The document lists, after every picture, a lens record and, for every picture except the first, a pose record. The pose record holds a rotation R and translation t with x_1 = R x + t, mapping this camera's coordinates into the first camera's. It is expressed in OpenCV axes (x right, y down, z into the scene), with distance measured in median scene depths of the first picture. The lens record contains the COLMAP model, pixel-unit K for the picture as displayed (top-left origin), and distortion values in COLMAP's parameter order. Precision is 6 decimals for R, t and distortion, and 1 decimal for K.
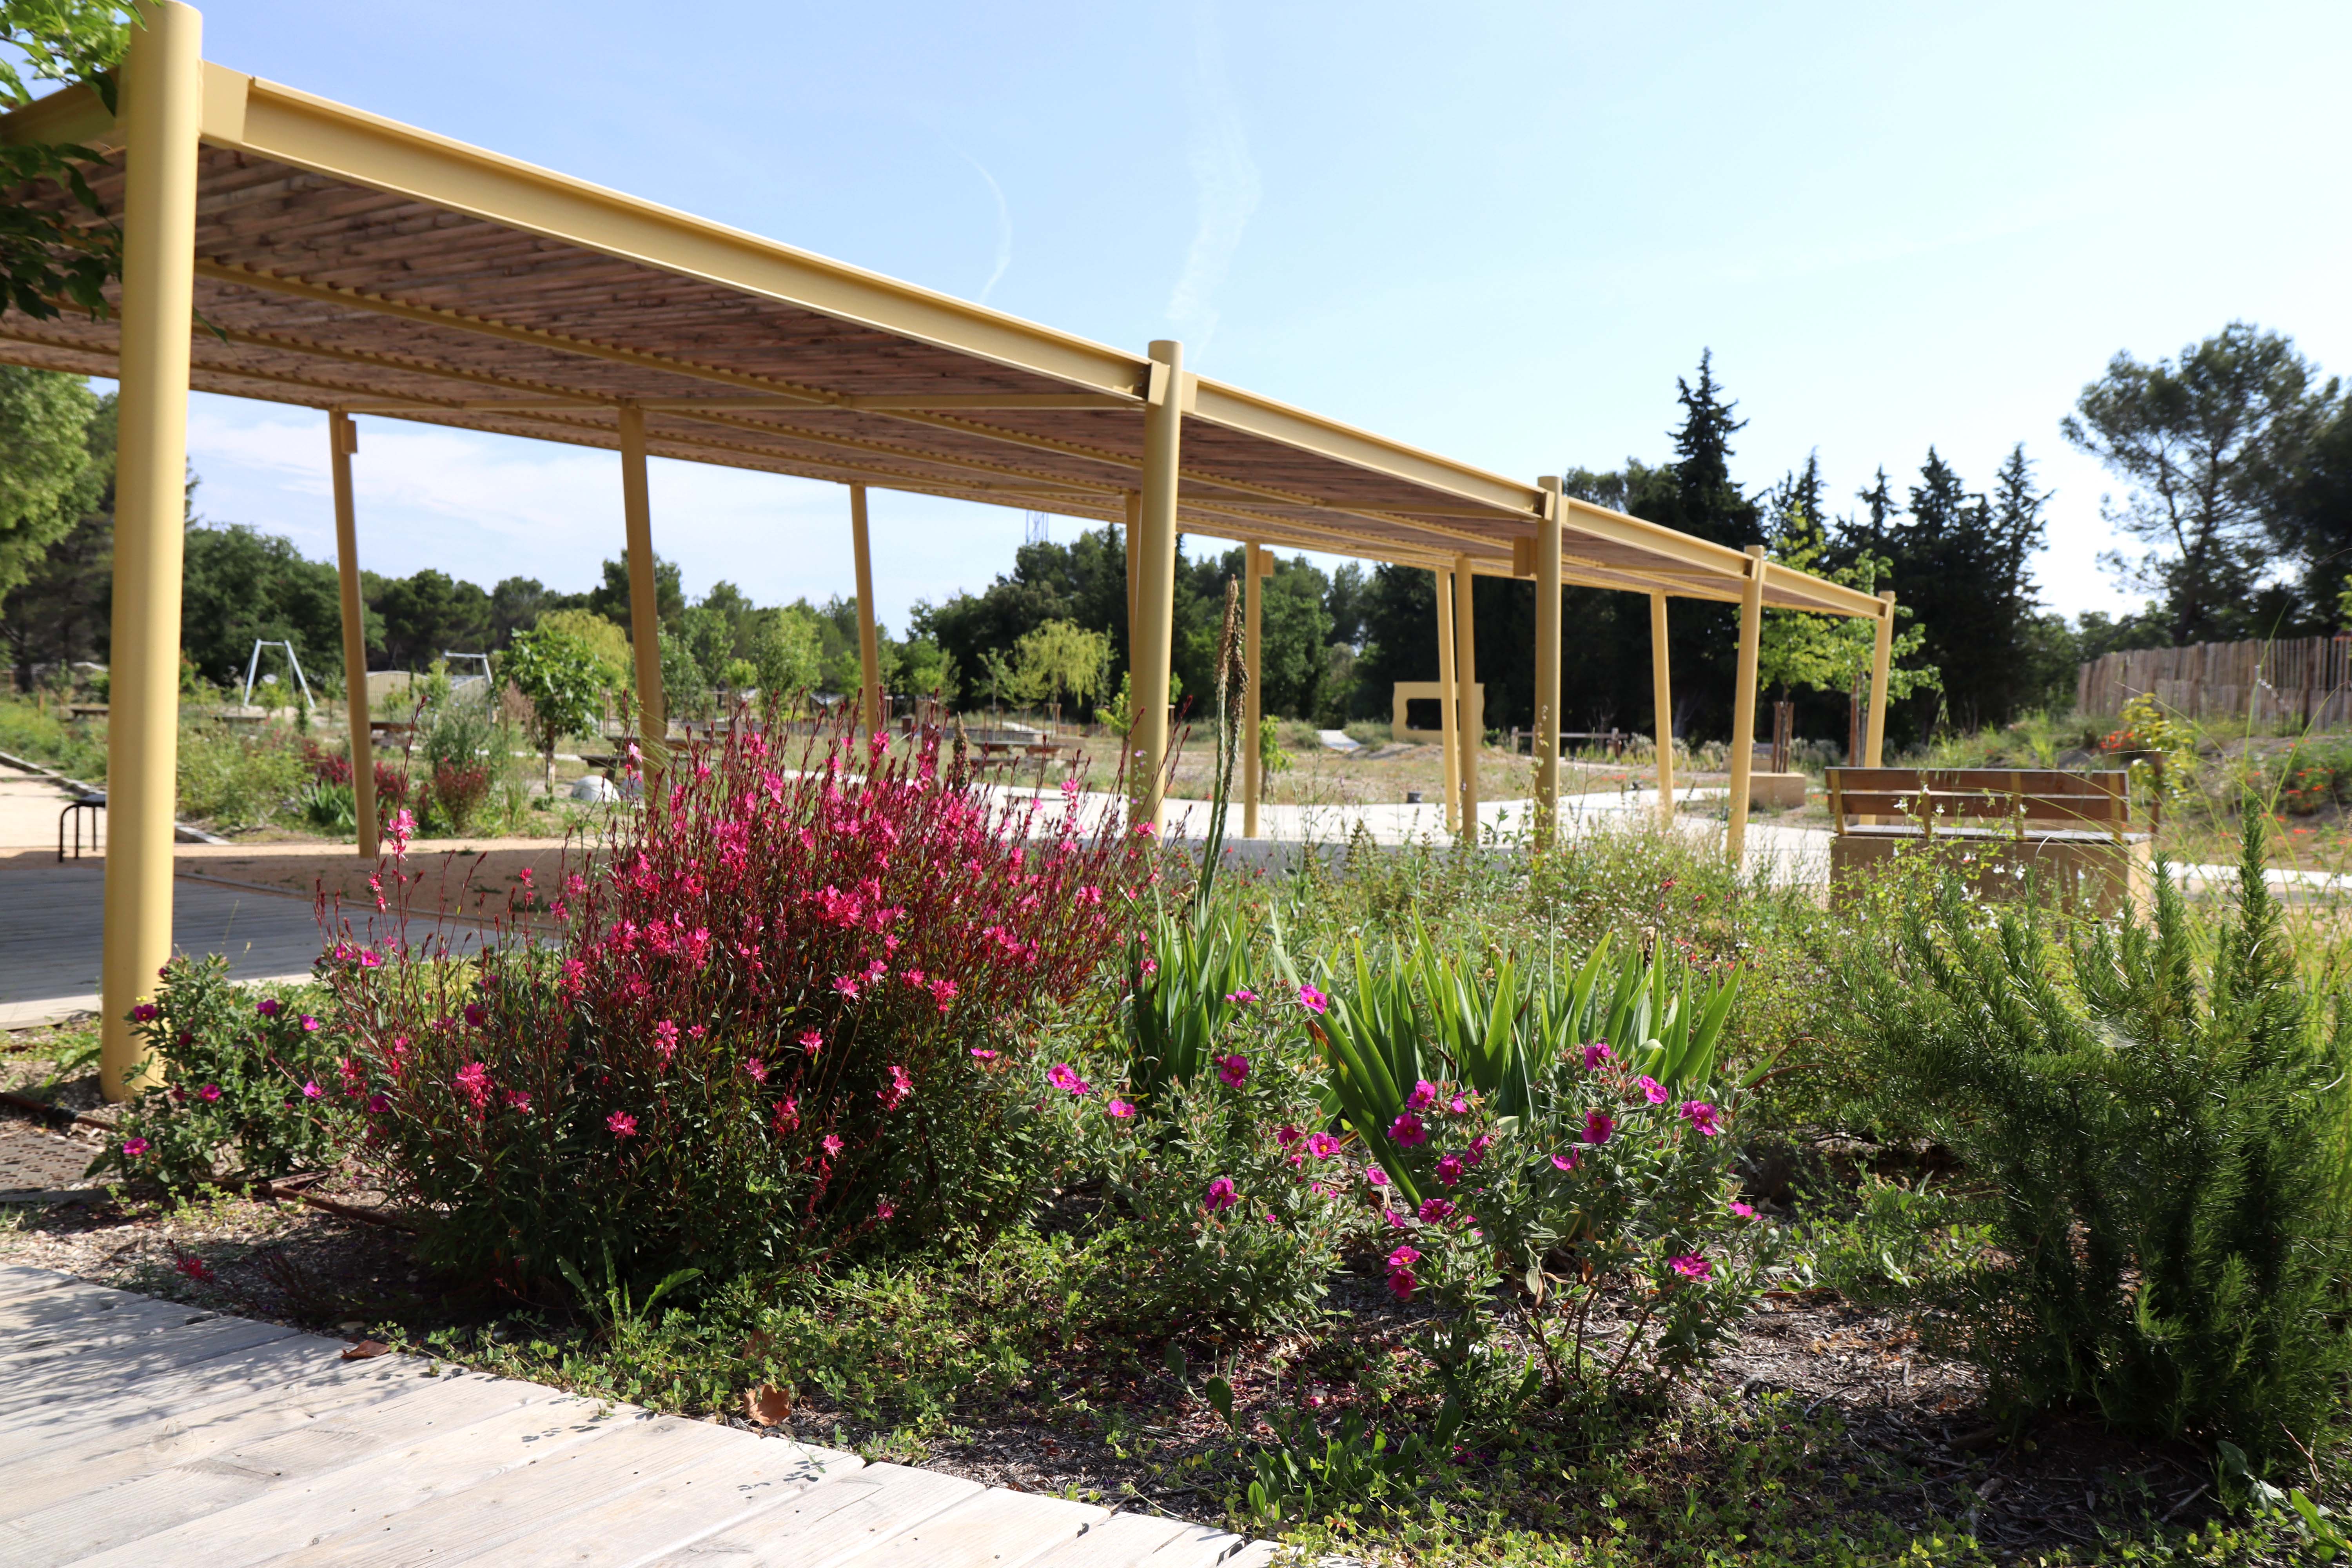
lens RADIAL K [[1874.5, 0, 1176.1], [0, 1874.5, 783.9], [0, 0, 1]] dist [-0.000204, 0.002072]
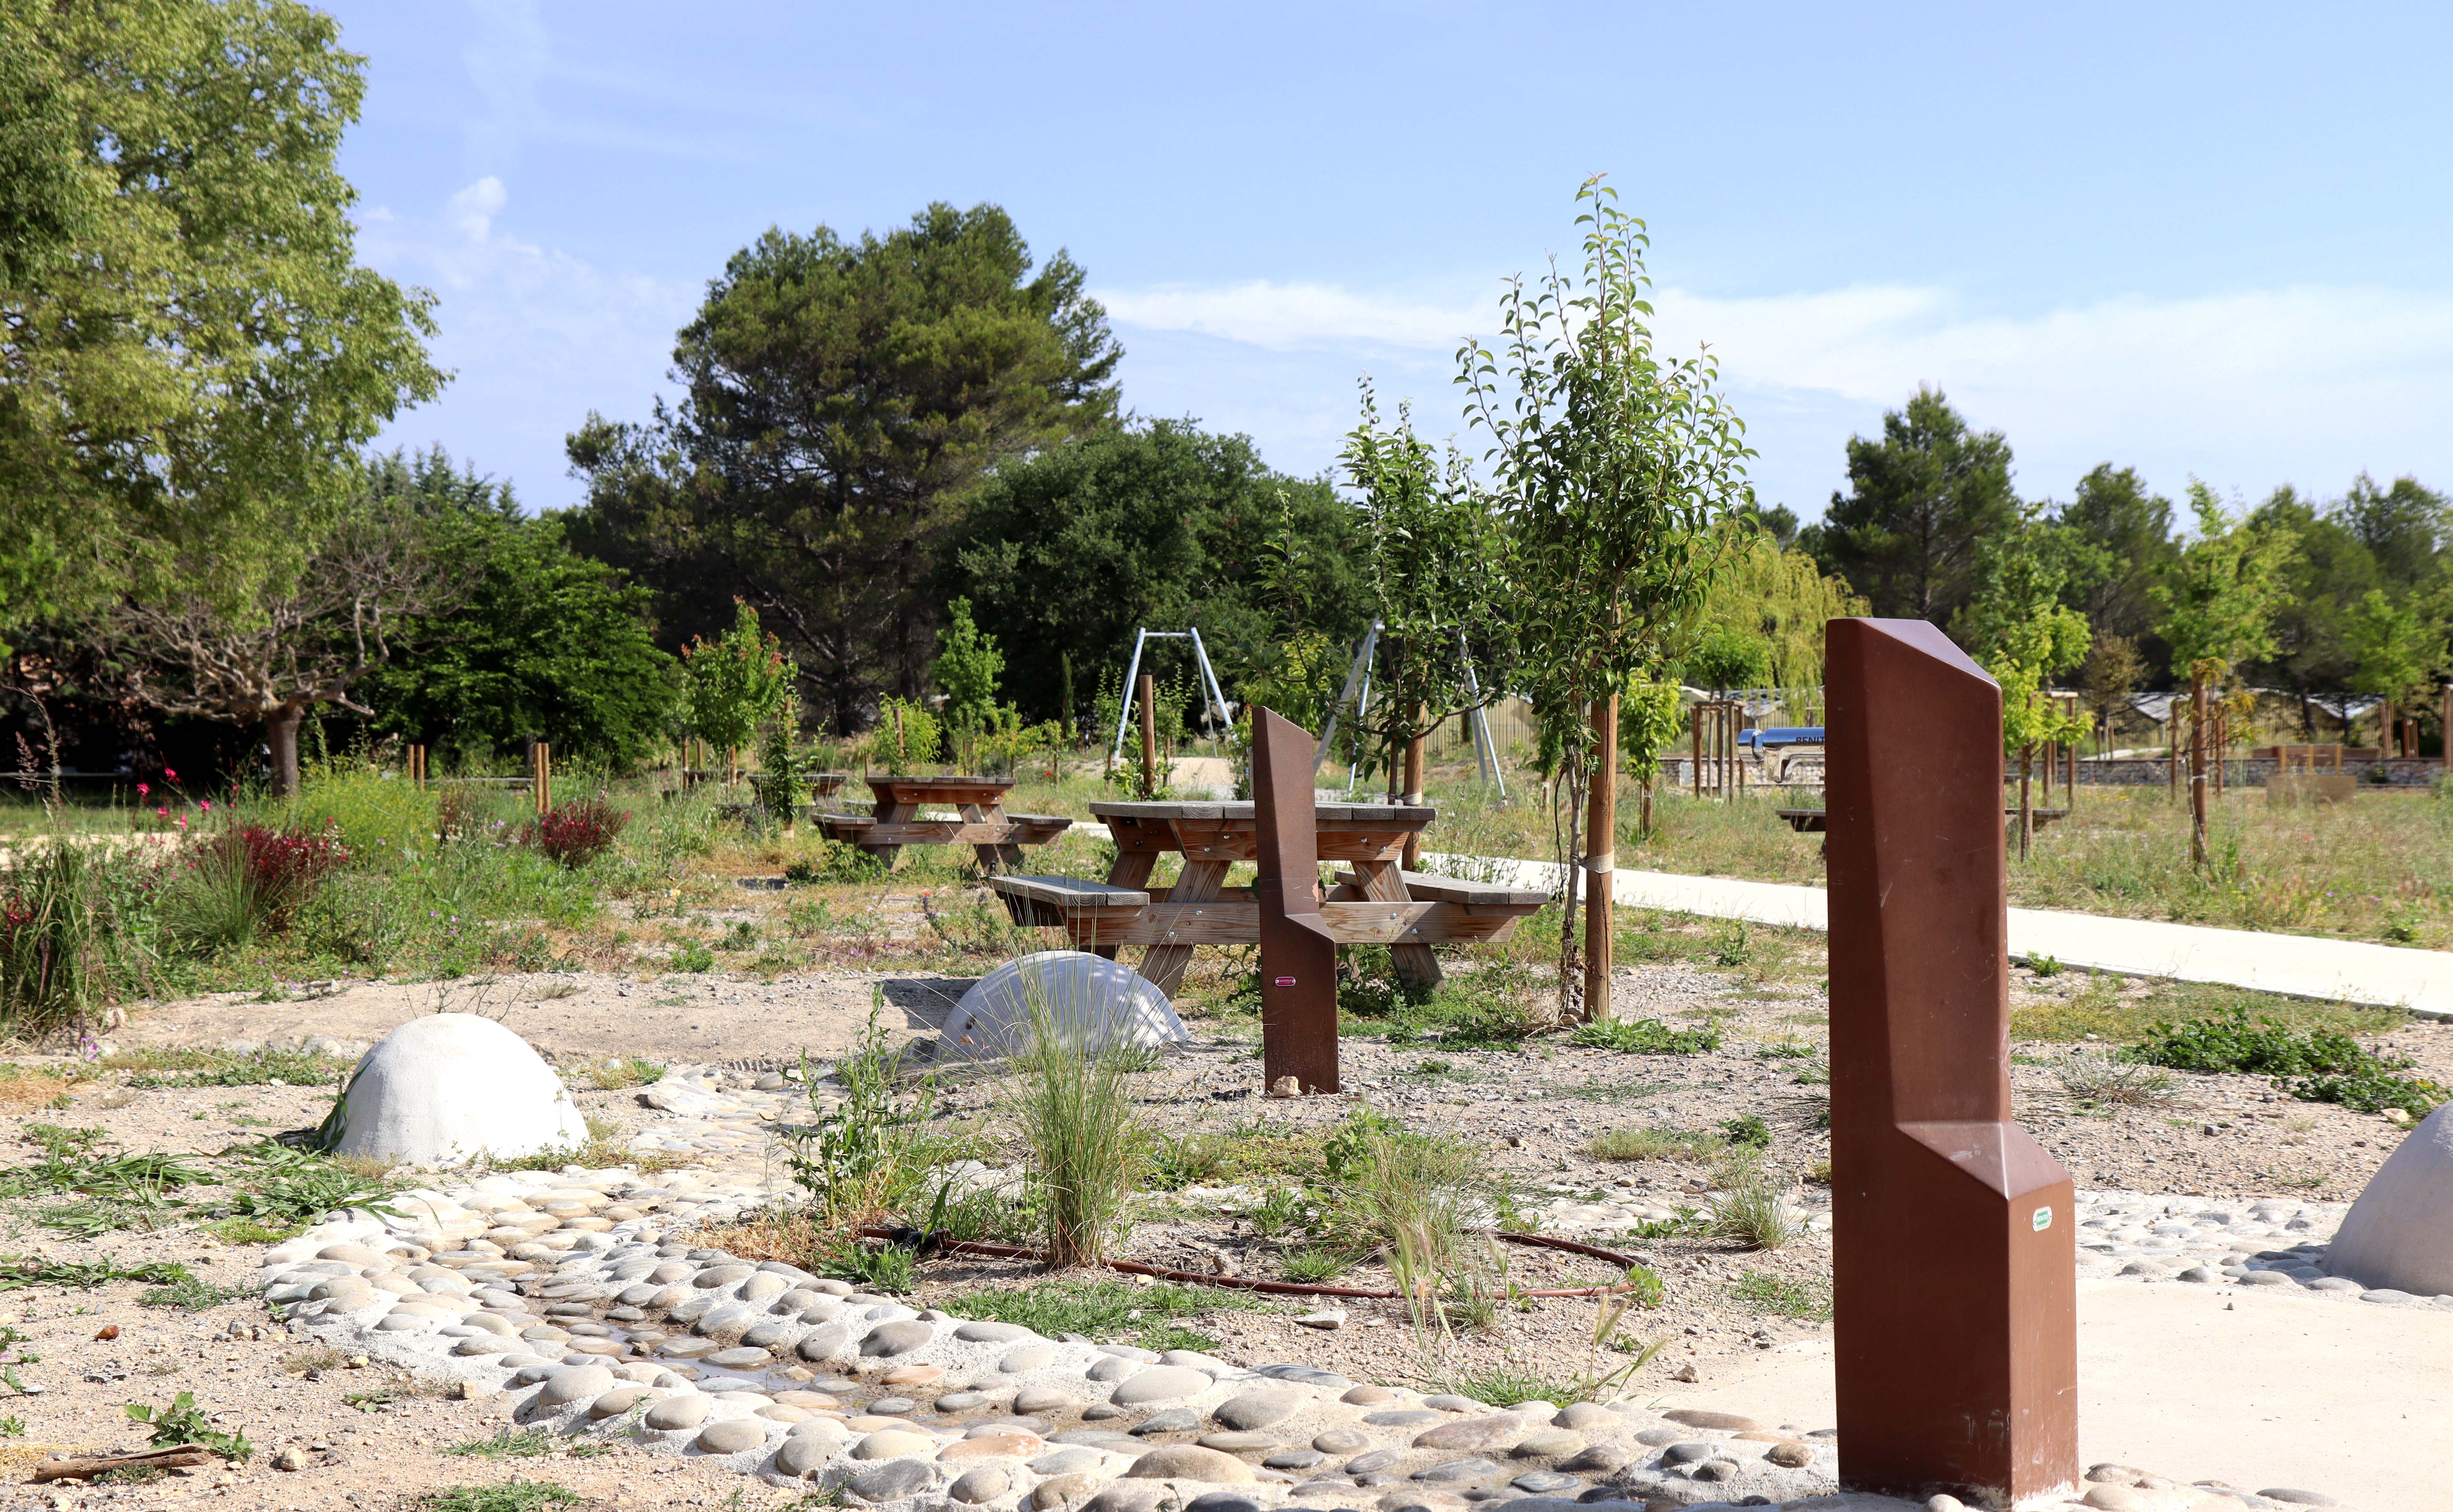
lens RADIAL K [[3282.6, 0, 1226.5], [0, 3282.6, 758.1], [0, 0, 1]] dist [0.154652, 0.000000]
pose [[0.864344, -0.030763, -0.501958, -0.016763], [0.012292, 0.999121, -0.040066, -0.004203], [0.502750, 0.028460, 0.863963, 0.177633]]
